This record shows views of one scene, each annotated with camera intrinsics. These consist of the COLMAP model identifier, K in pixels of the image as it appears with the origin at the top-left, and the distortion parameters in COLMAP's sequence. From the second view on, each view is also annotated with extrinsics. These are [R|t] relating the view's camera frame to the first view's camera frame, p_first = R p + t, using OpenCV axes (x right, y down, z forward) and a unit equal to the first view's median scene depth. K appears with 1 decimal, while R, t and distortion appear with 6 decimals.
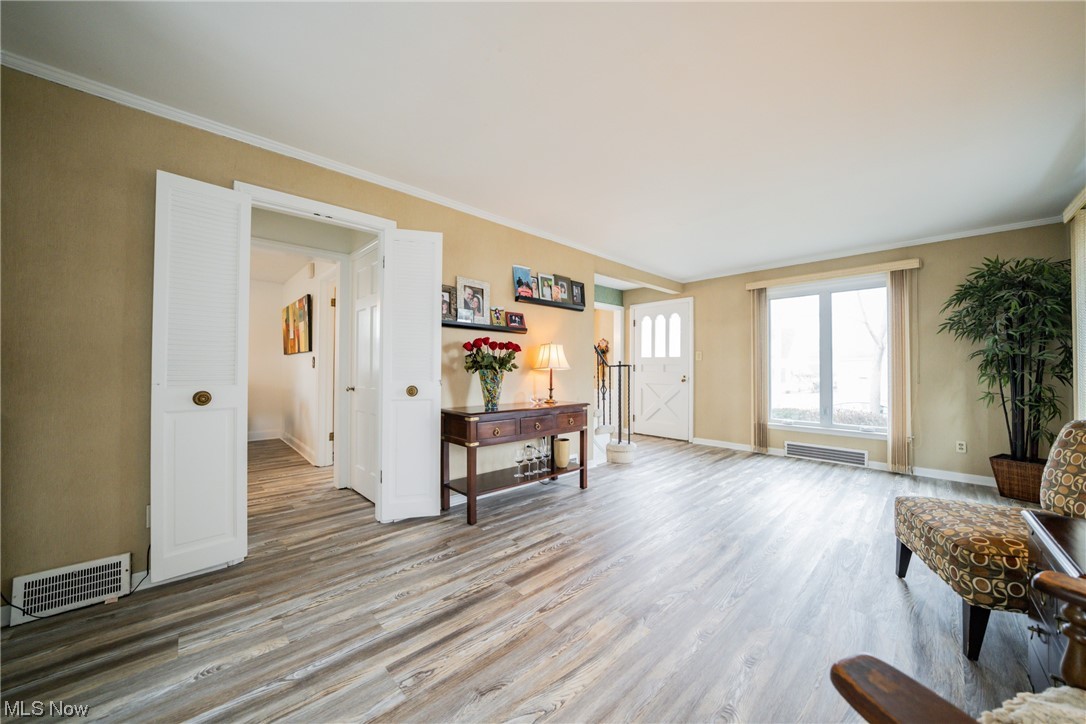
lens RADIAL K [[383.6, 0, 540.4], [0, 383.6, 361.9], [0, 0, 1]] dist [-0.029619, 0.003976]
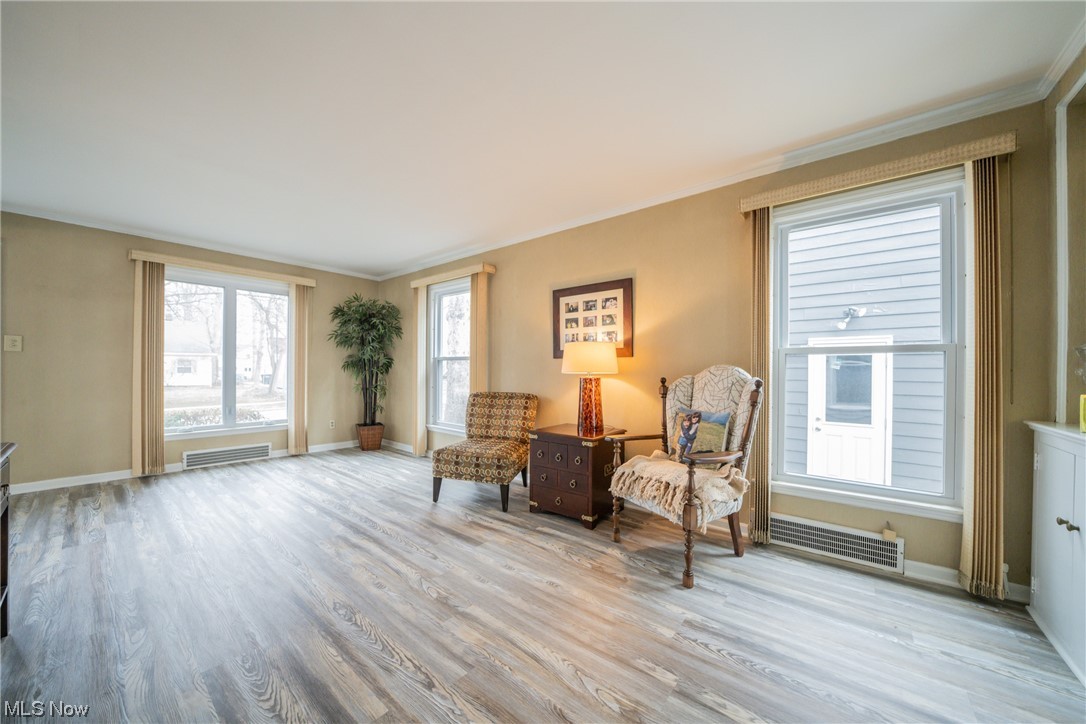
lens RADIAL K [[383.6, 0, 540.4], [0, 383.6, 361.9], [0, 0, 1]] dist [-0.029619, 0.003976]
pose [[-0.123227, 0.013271, 0.992290, -0.373480], [-0.021584, 0.999638, -0.016049, 0.004993], [-0.992144, -0.023395, -0.122896, 0.423669]]
